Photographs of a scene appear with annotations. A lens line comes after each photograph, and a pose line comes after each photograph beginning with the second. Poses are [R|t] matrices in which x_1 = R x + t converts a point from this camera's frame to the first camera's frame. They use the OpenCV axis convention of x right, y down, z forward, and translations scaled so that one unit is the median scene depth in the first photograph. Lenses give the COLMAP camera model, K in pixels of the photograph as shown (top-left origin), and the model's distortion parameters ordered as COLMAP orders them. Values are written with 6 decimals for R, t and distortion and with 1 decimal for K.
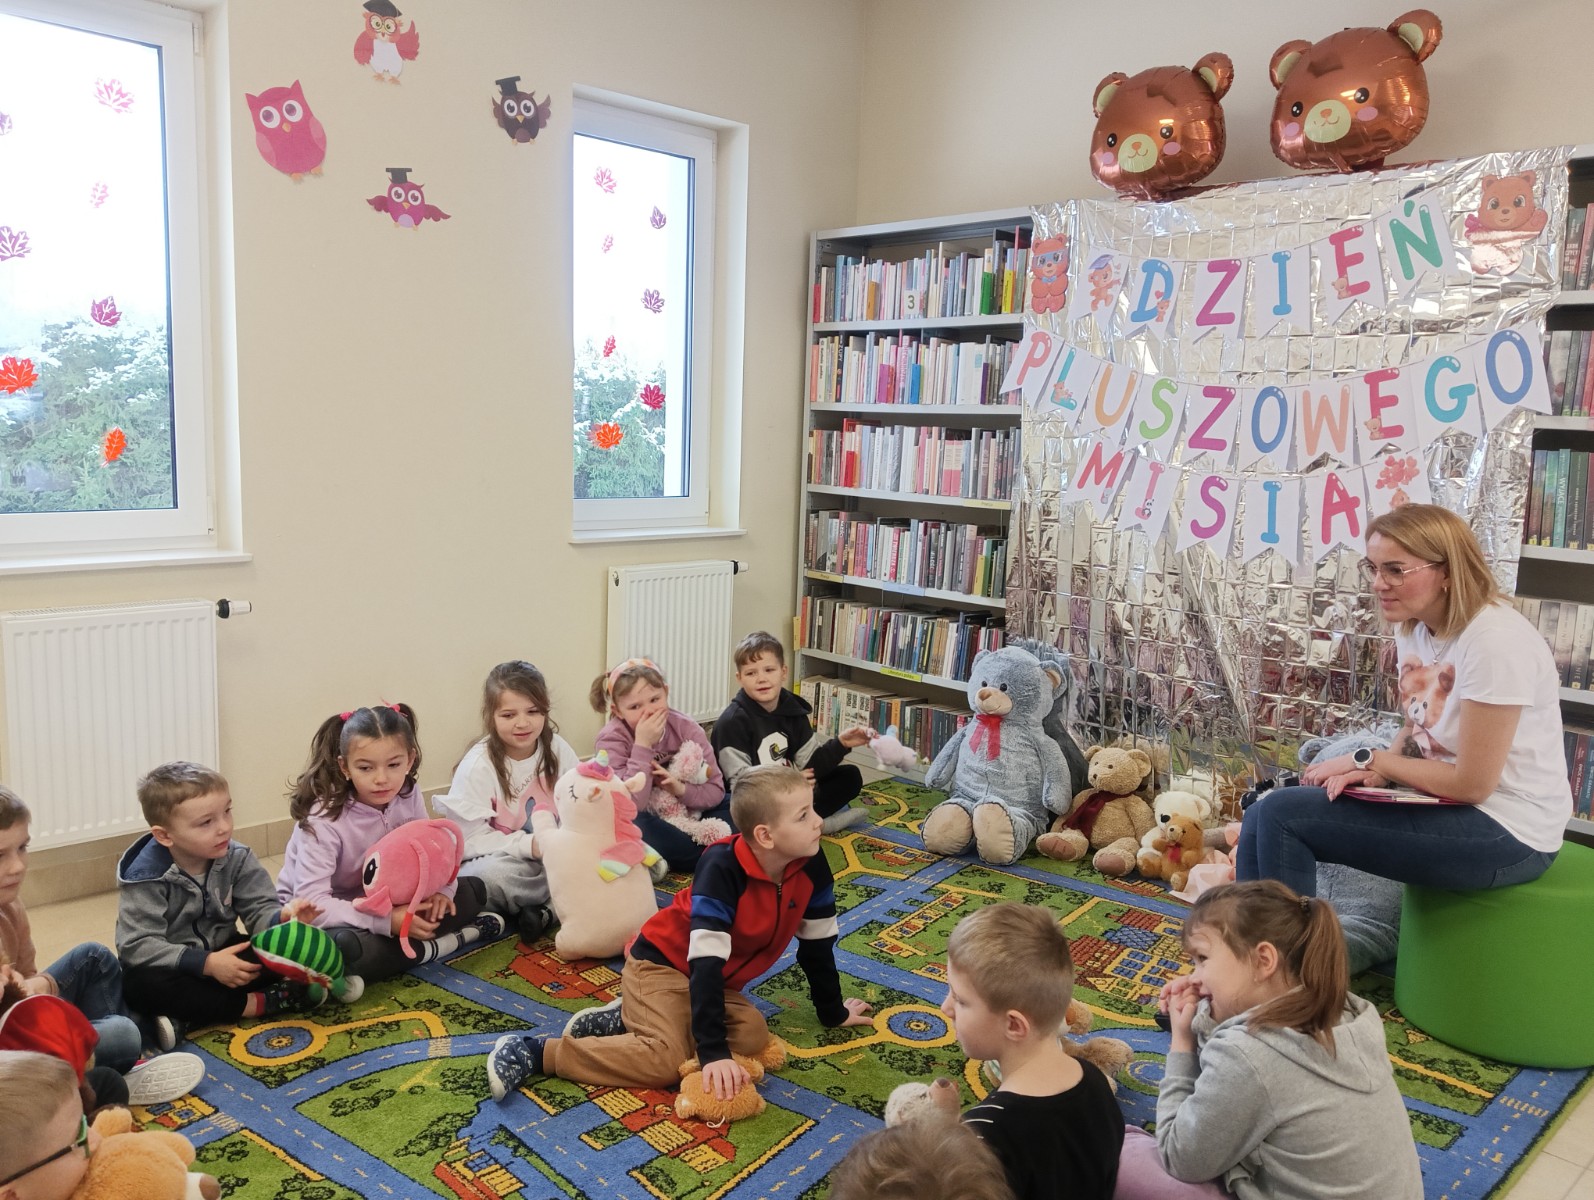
lens RADIAL K [[1244.0, 0, 797.0], [0, 1244.0, 600.0], [0, 0, 1]] dist [0.051619, -0.117254]
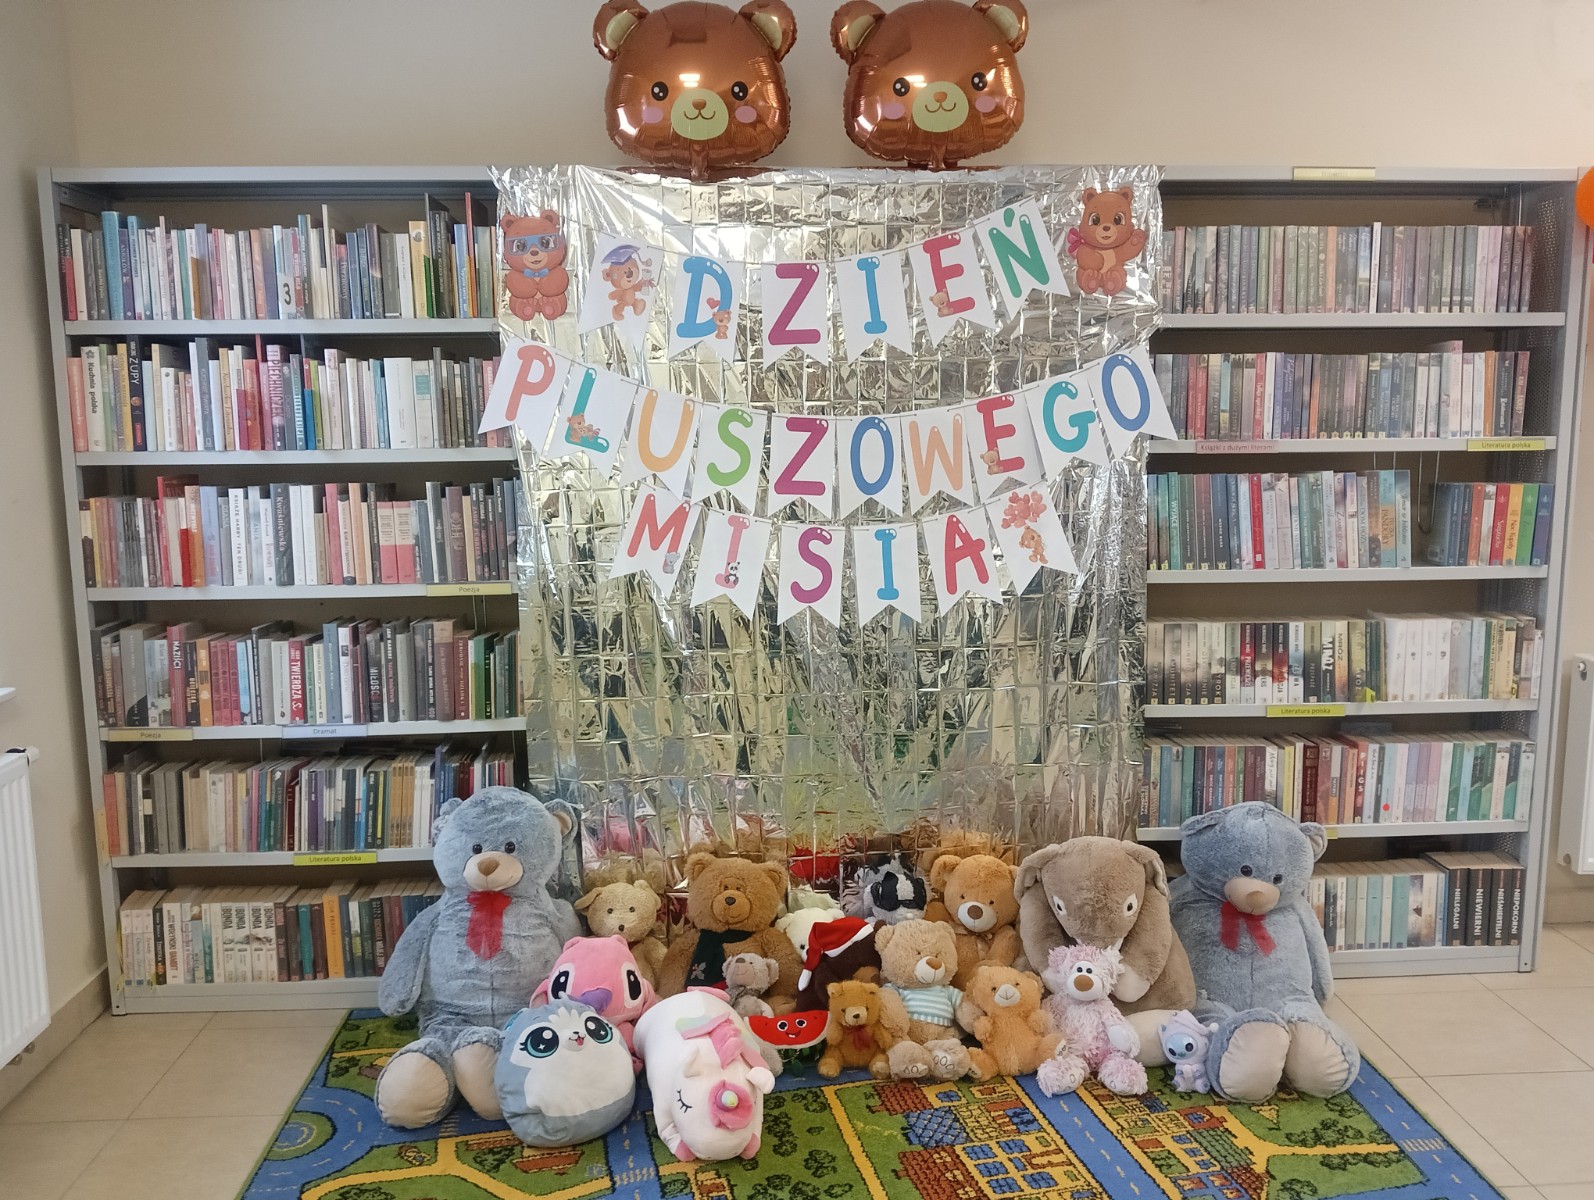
lens RADIAL K [[1267.7, 0, 797.0], [0, 1267.7, 600.0], [0, 0, 1]] dist [0.111007, -0.206435]
pose [[0.660976, -0.143810, 0.736498, -0.252359], [0.140409, 0.987833, 0.066874, -0.092749], [-0.737154, 0.059209, 0.673125, 0.379390]]
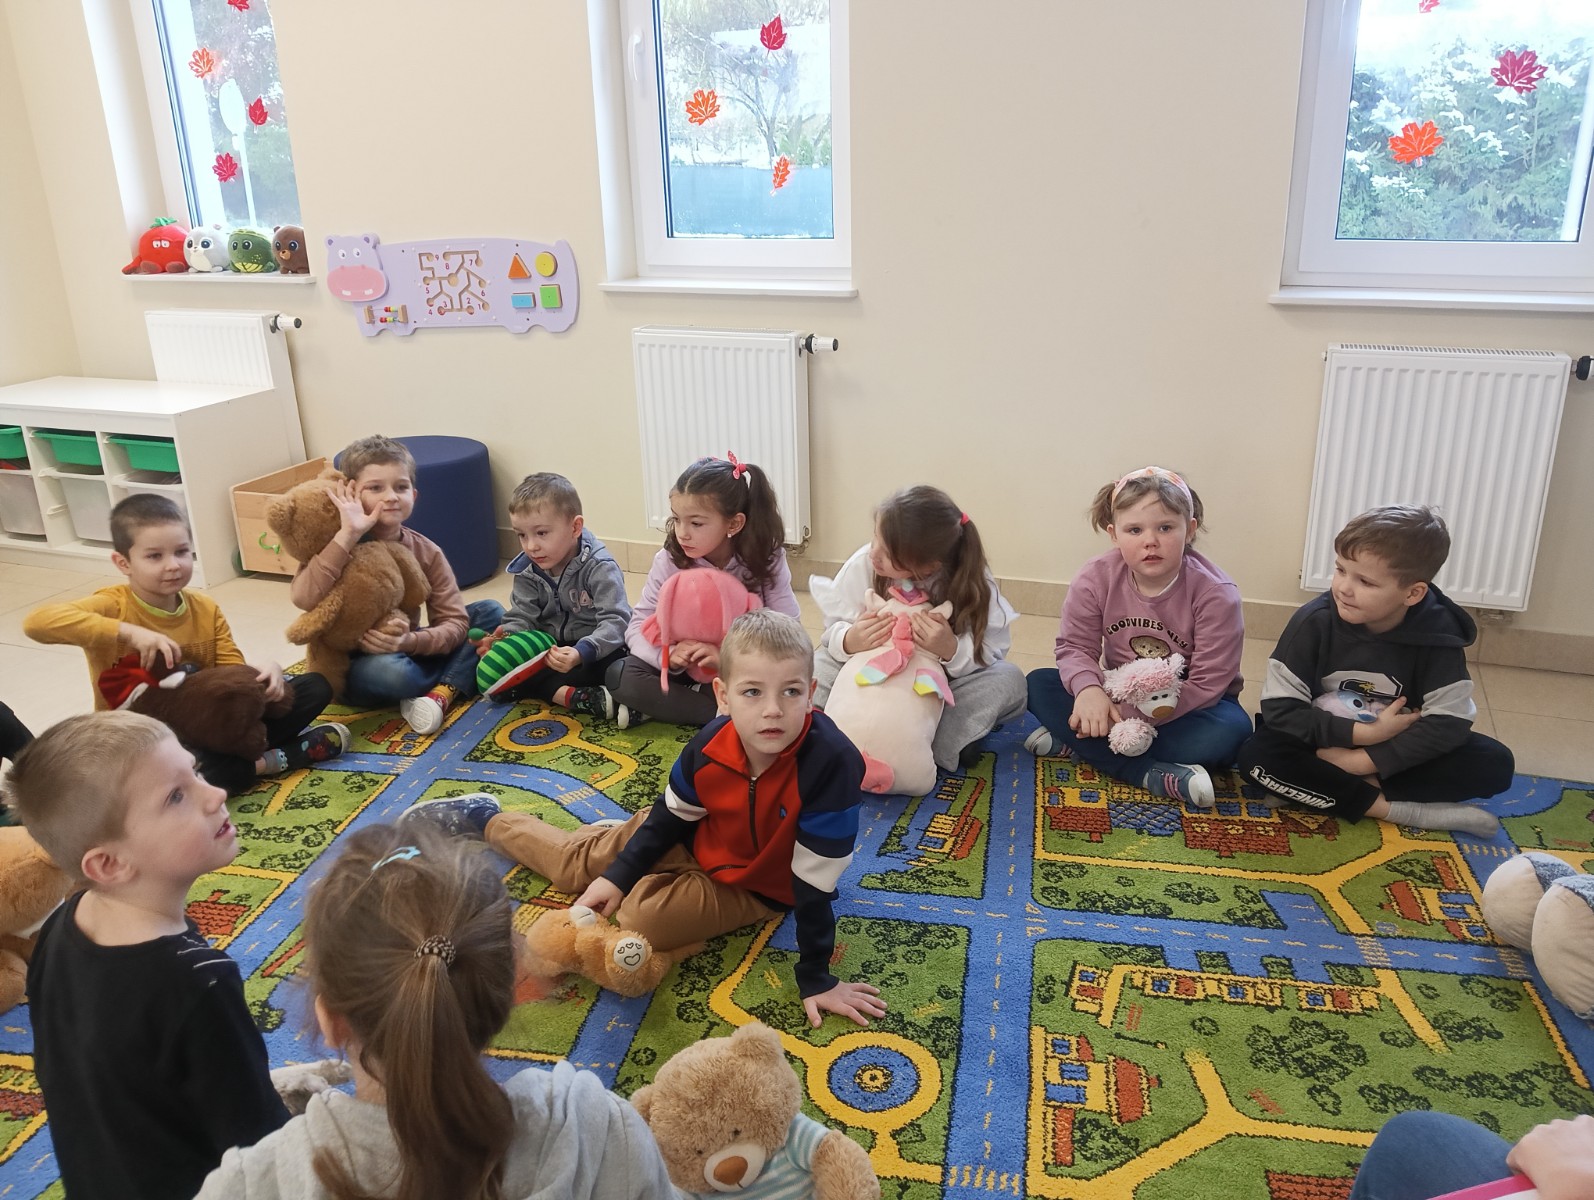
lens RADIAL K [[1250.4, 0, 797.0], [0, 1250.4, 600.0], [0, 0, 1]] dist [0.107881, -0.237877]
pose [[0.416275, 0.273828, -0.867026, 0.369734], [-0.095111, 0.961455, 0.257987, -0.042478], [0.904251, -0.024930, 0.426274, 0.434034]]
